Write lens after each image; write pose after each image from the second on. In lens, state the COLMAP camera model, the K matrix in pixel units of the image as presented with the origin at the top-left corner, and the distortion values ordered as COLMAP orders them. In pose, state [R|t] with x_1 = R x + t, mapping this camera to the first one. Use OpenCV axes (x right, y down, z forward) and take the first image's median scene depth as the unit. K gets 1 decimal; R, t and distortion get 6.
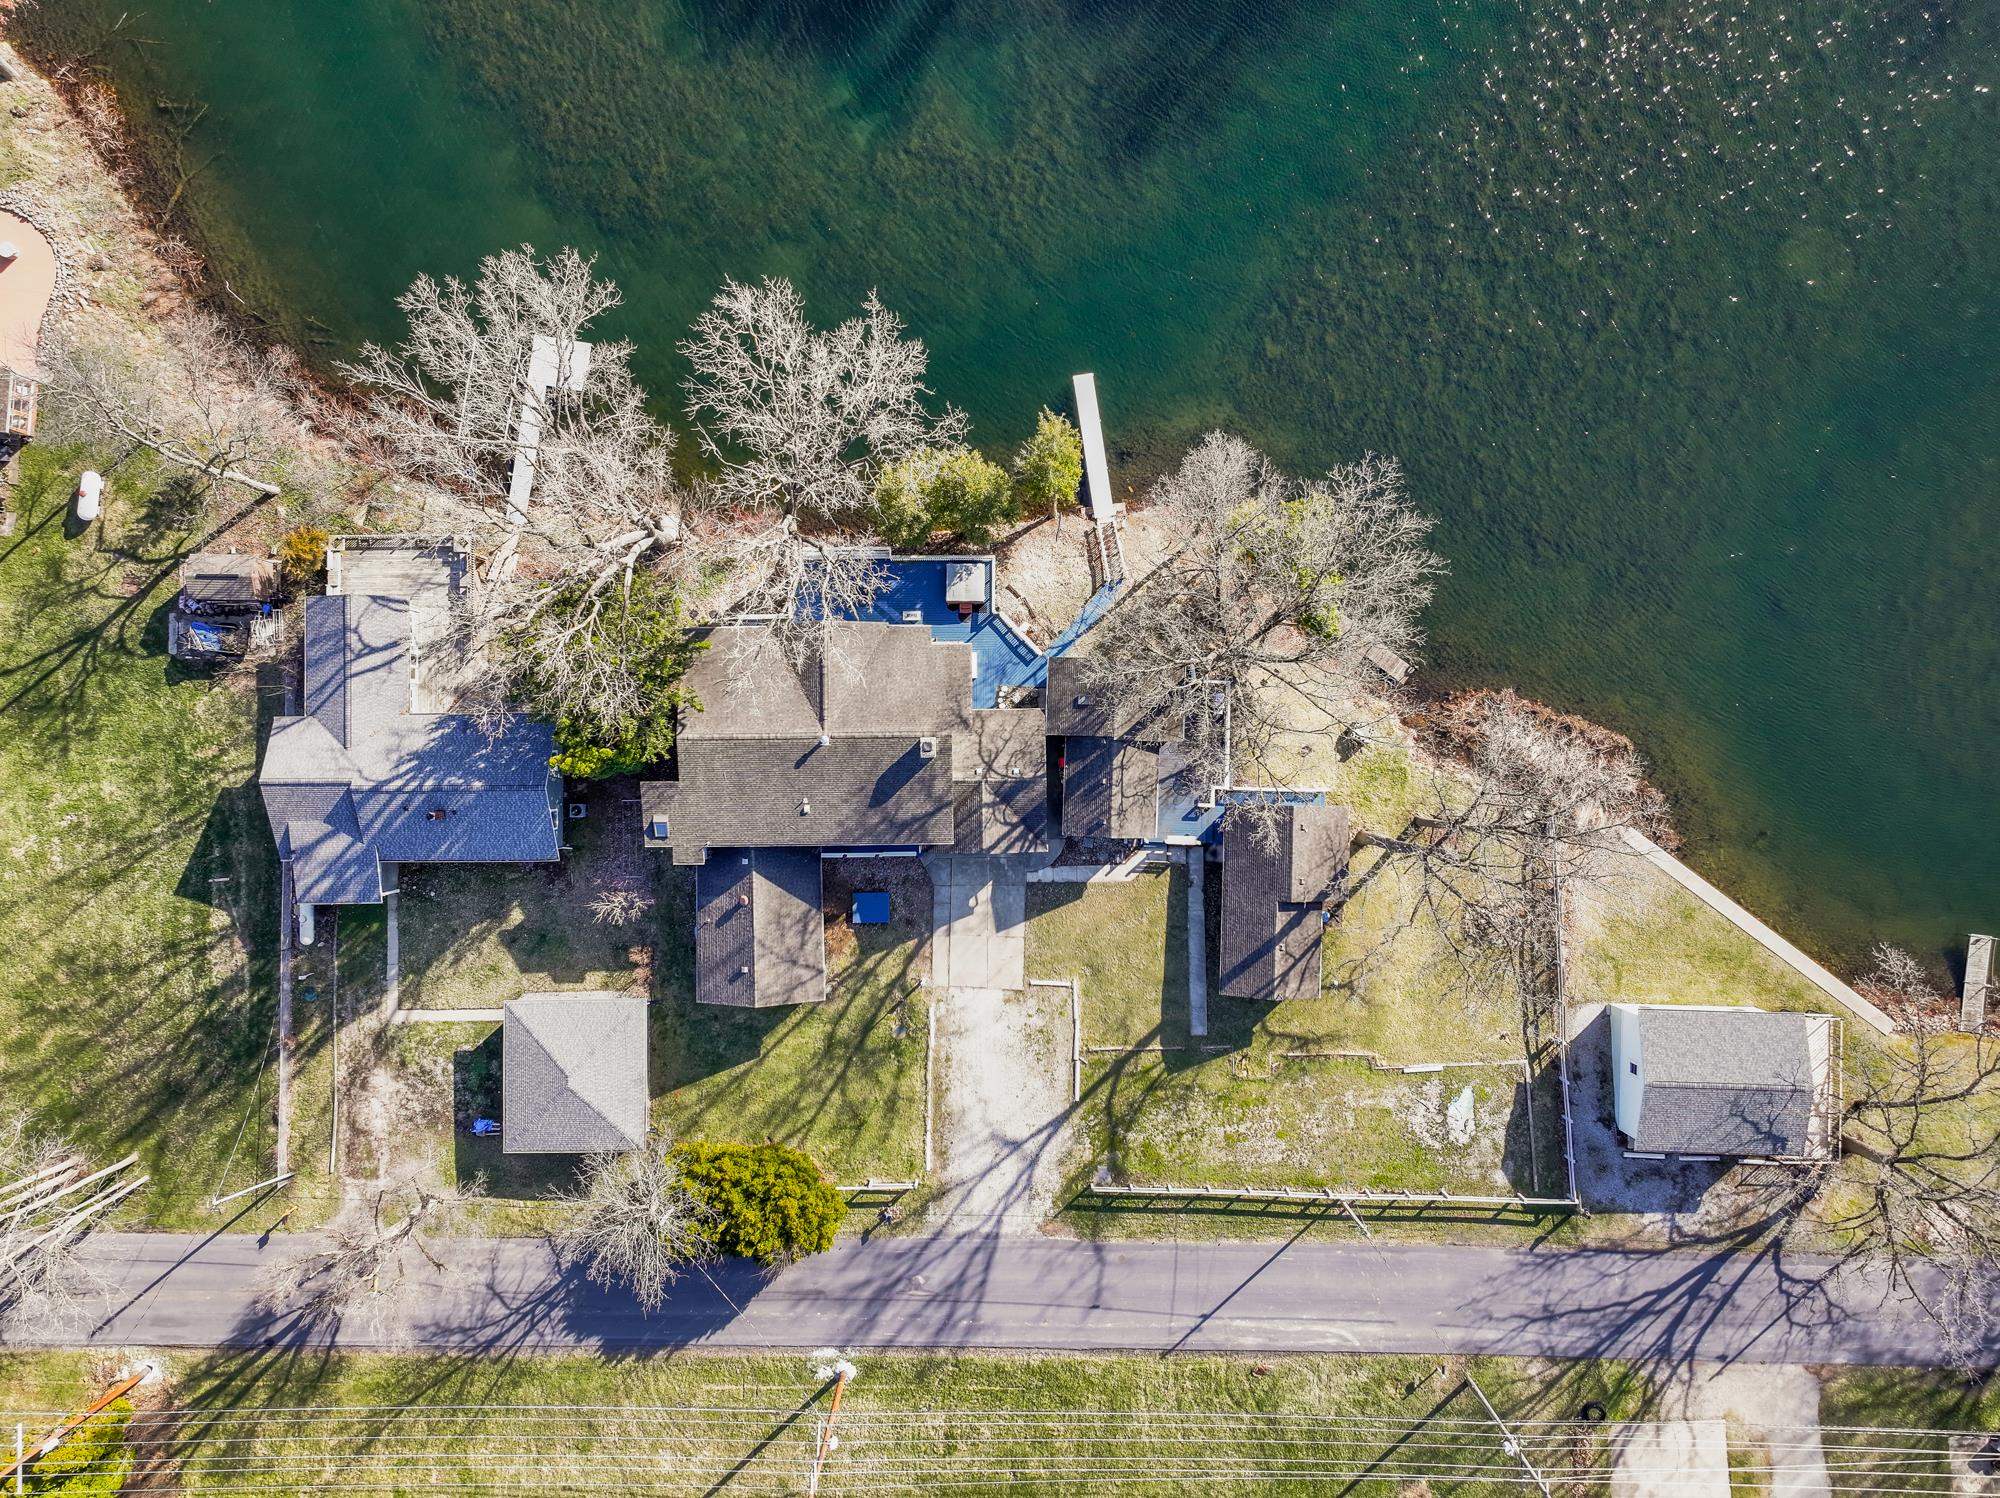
lens RADIAL K [[1385.8, 0, 1000.0], [0, 1385.8, 749.0], [0, 0, 1]] dist [-0.001090, -0.000631]
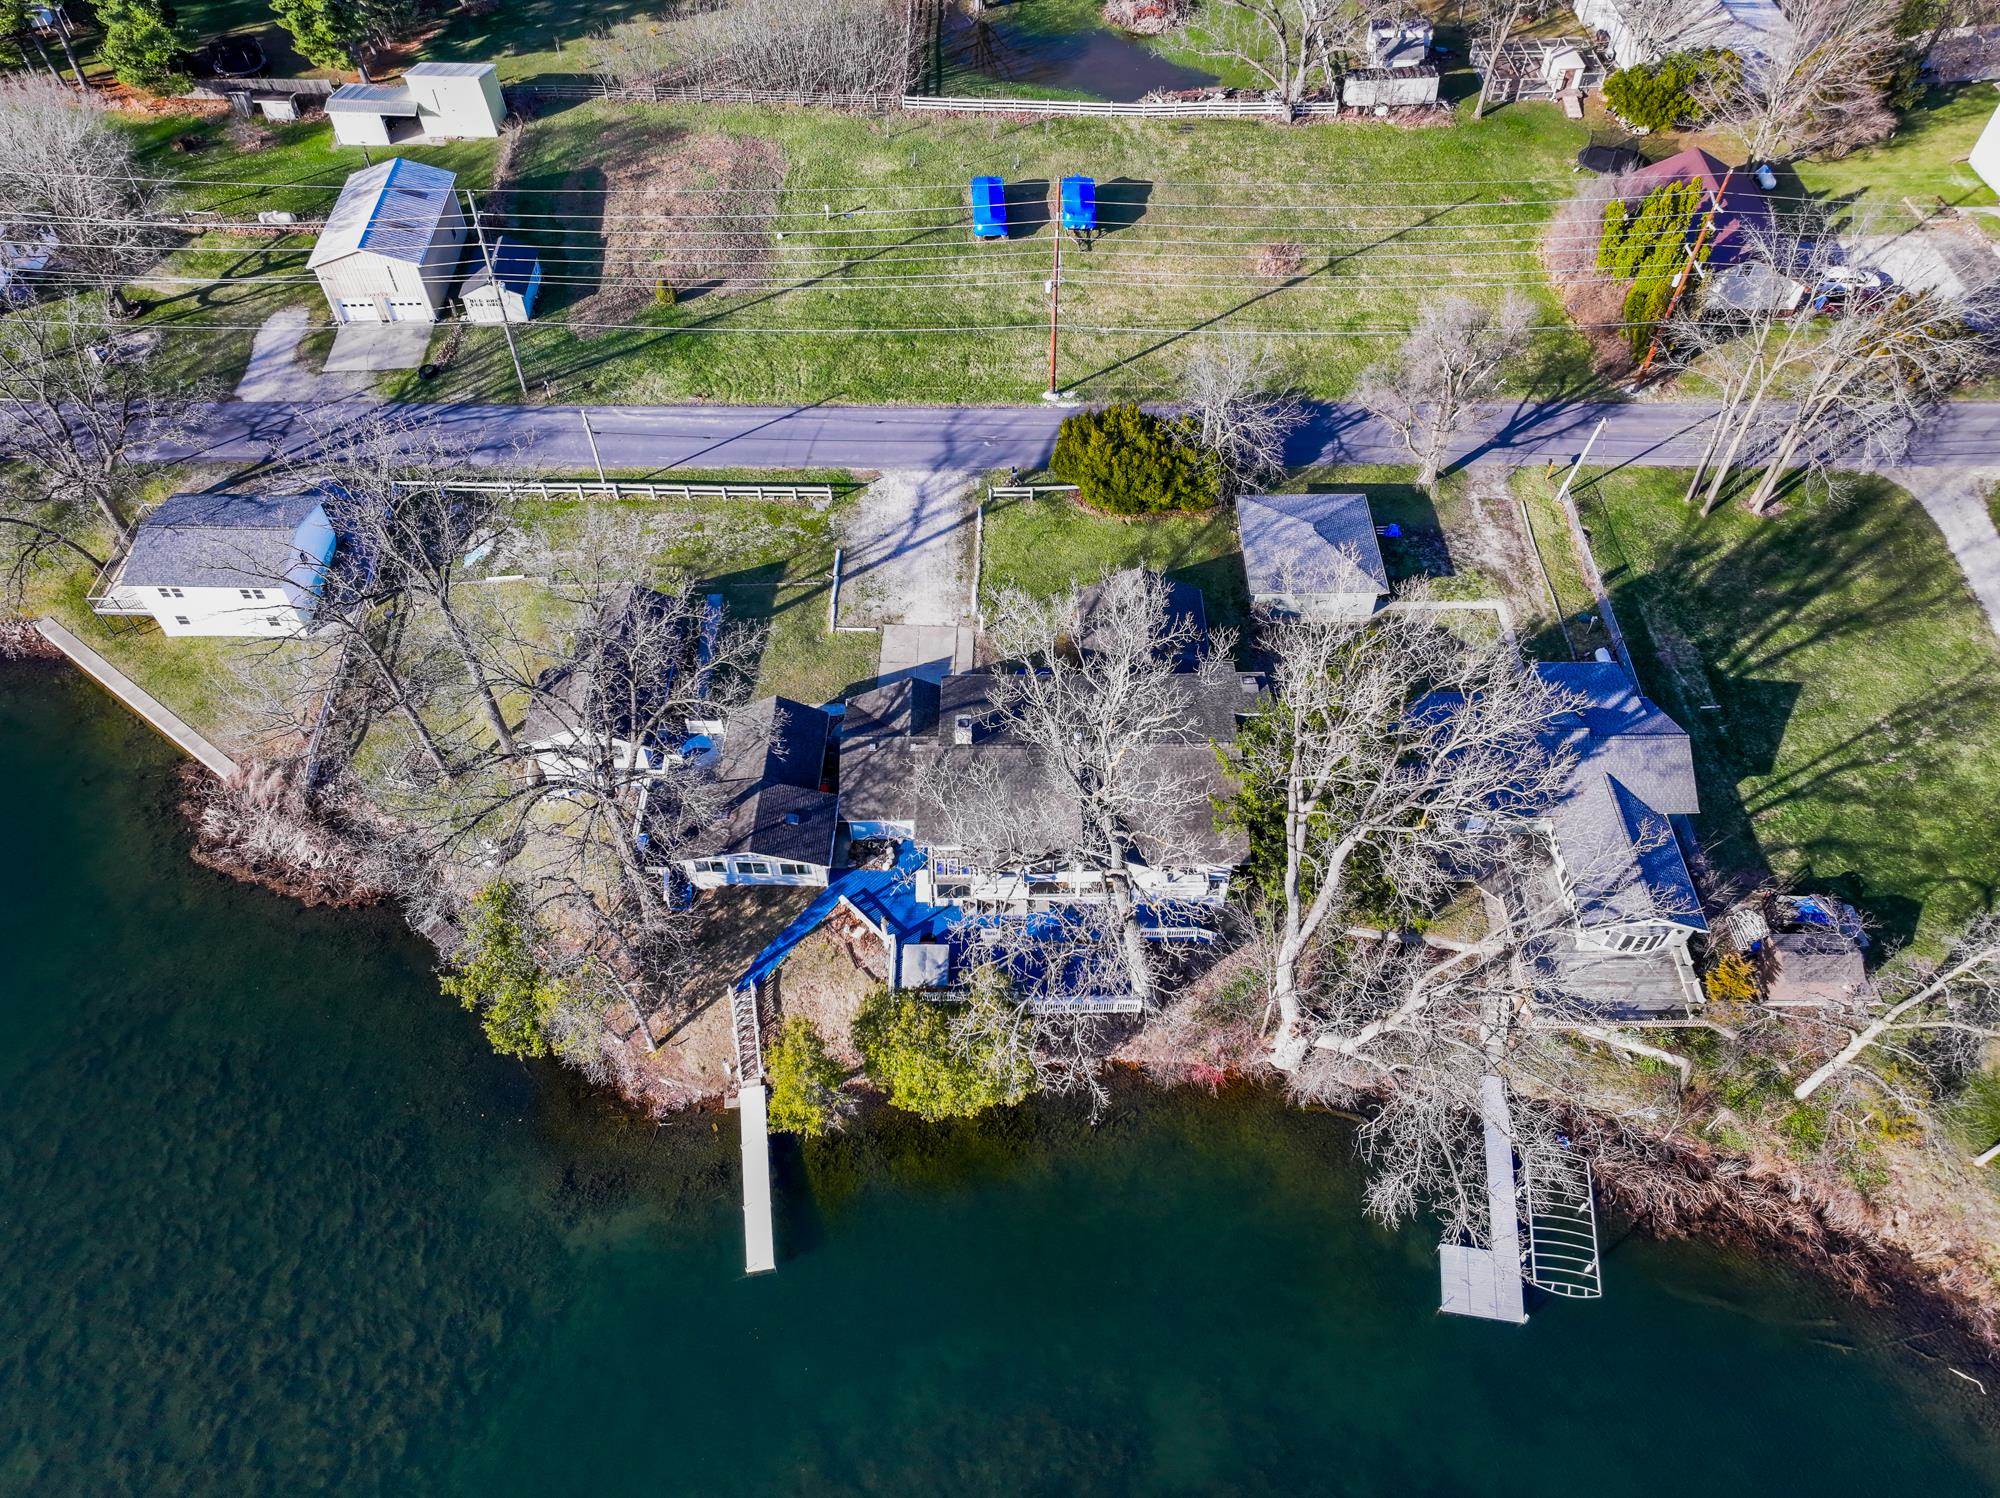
lens RADIAL K [[1385.8, 0, 1000.0], [0, 1385.8, 749.0], [0, 0, 1]] dist [-0.001090, -0.000631]
pose [[-0.999991, -0.003391, -0.002587, -0.063503], [0.001015, -0.778307, 0.627883, -0.513145], [-0.004143, 0.627874, 0.778304, 0.259041]]
